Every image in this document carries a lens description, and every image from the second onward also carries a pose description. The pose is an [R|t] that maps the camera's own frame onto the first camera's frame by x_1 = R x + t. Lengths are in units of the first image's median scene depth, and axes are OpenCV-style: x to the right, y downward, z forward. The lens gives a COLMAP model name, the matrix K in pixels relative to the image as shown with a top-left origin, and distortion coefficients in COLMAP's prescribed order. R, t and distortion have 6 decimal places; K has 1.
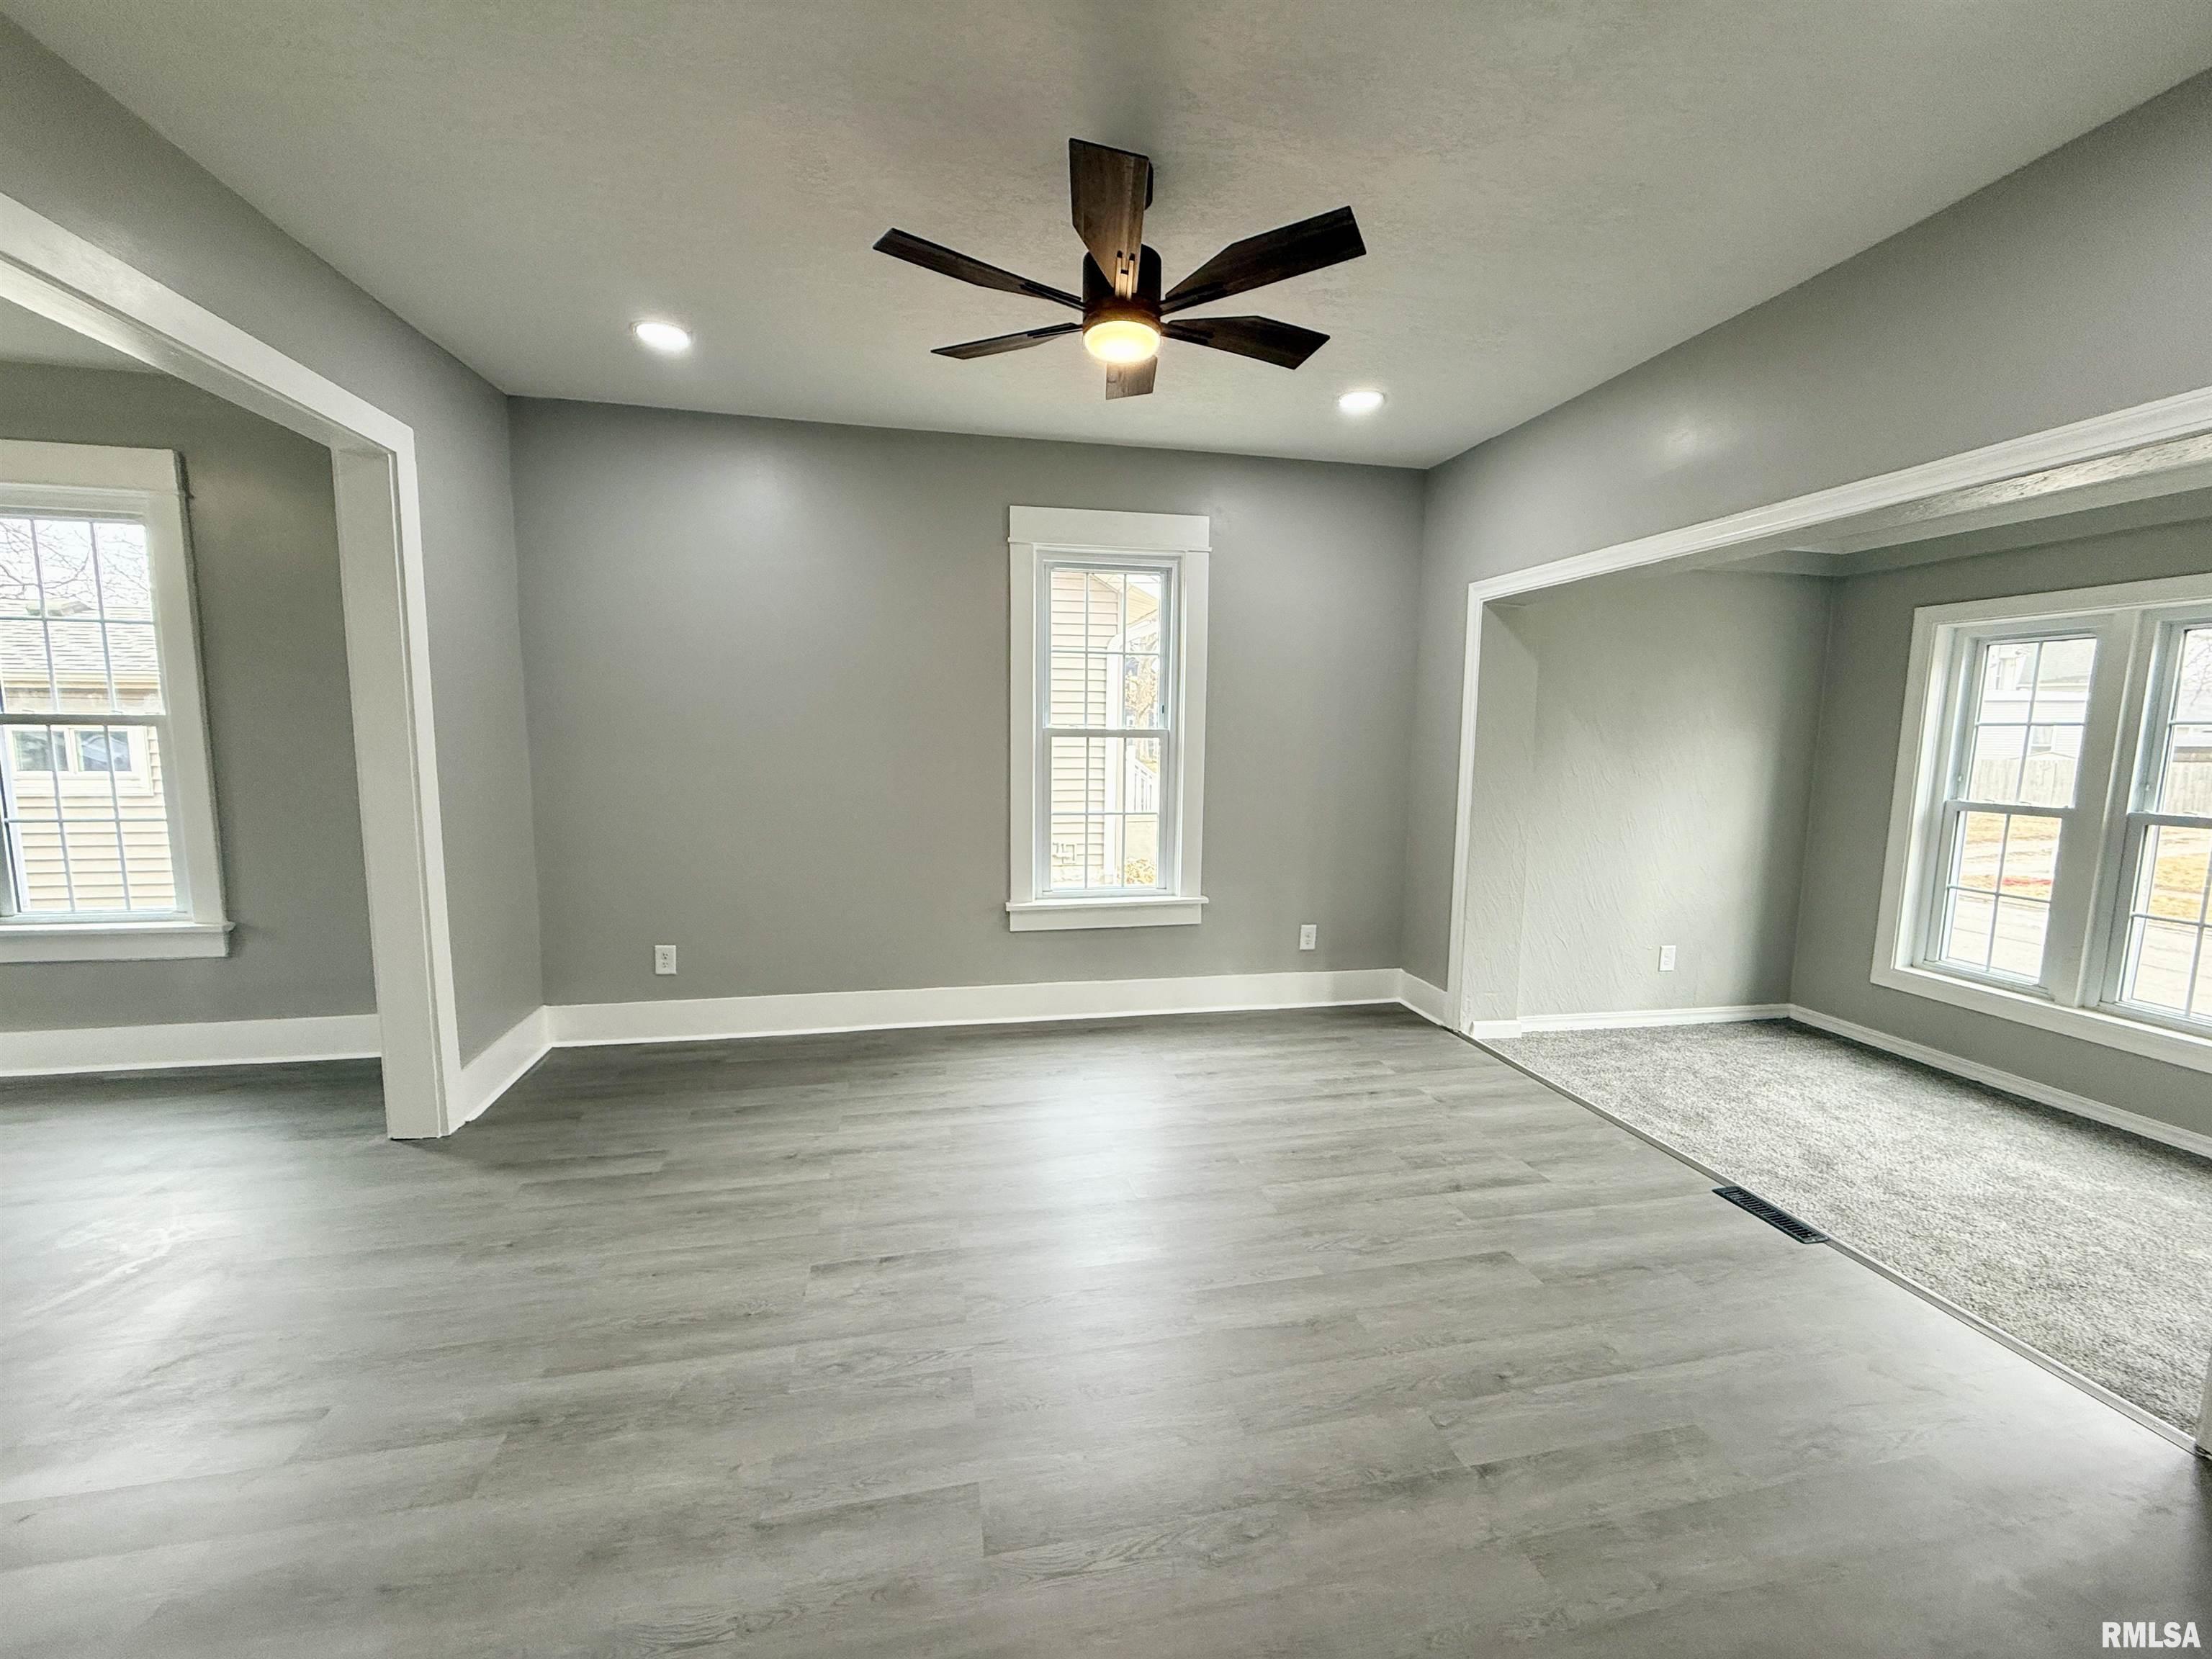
lens RADIAL K [[806.4, 0, 1061.5], [0, 806.4, 816.5], [0, 0, 1]] dist [0.000946, -0.000021]
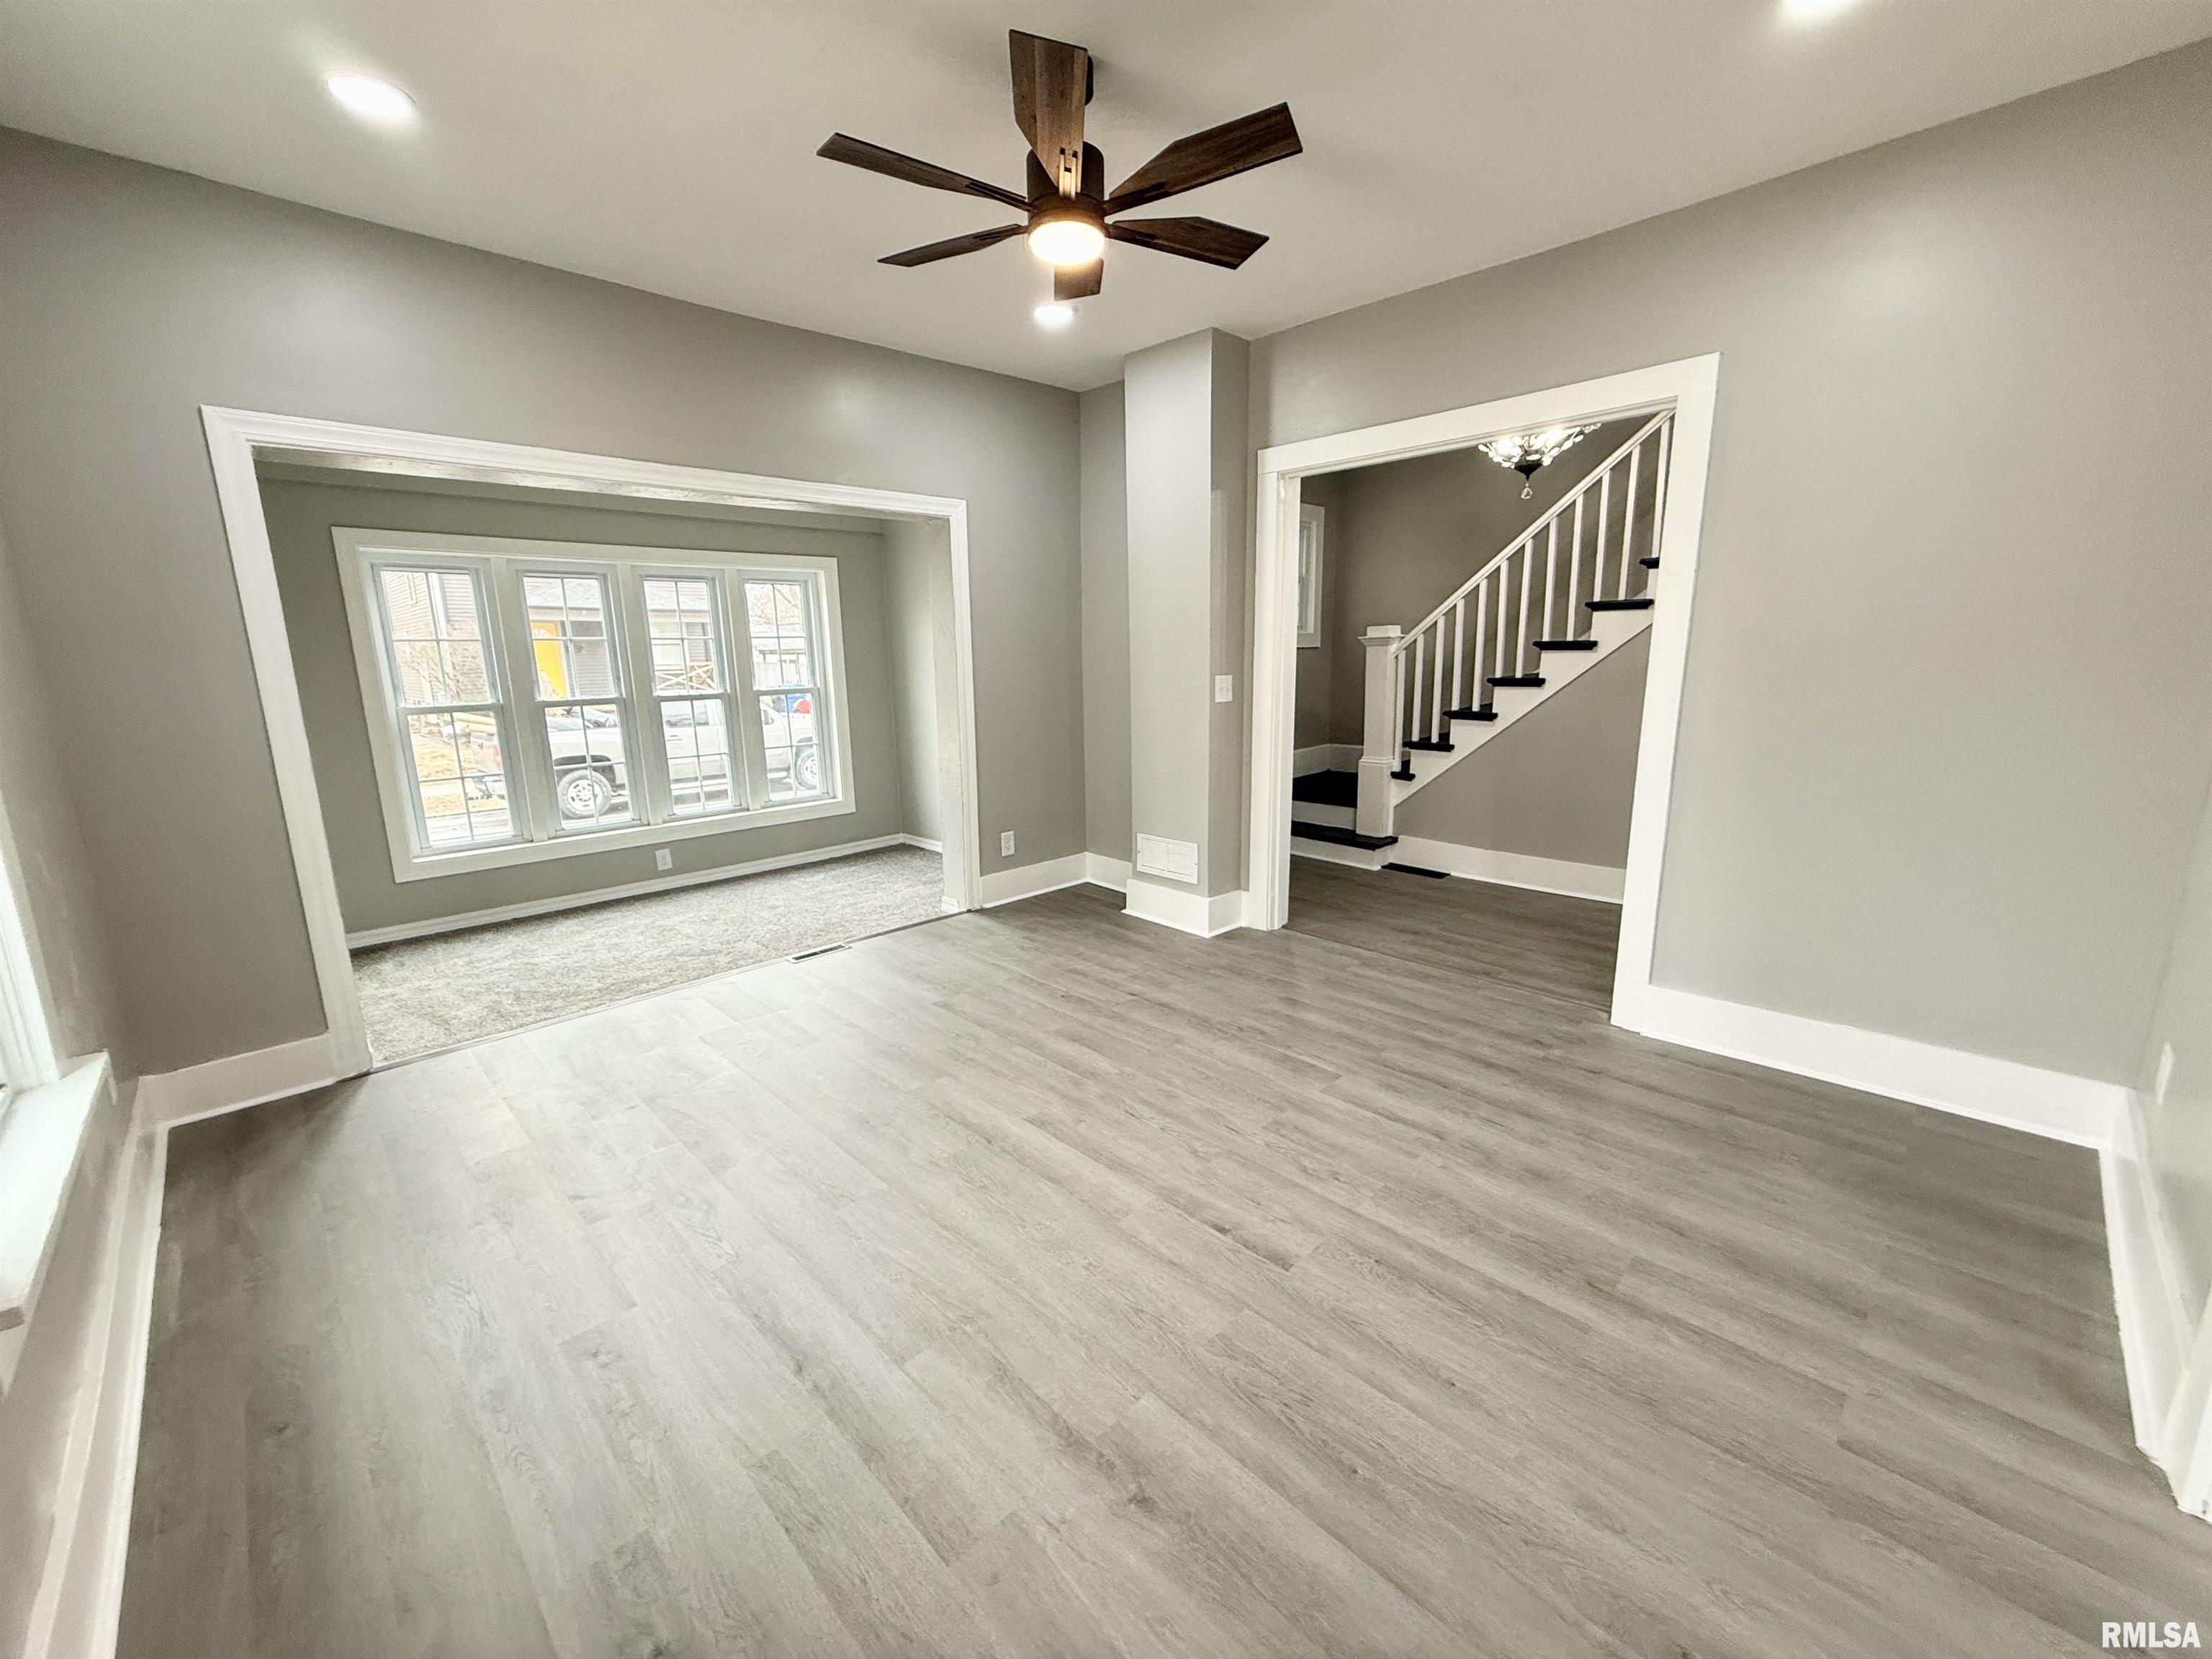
lens RADIAL K [[872.3, 0, 1106.0], [0, 872.3, 829.5], [0, 0, 1]] dist [0.000481, 0.000020]
pose [[-0.542784, -0.171183, 0.822242, -0.901534], [0.100114, 0.958841, 0.265709, -0.153141], [-0.833884, 0.226540, -0.503306, 1.550732]]
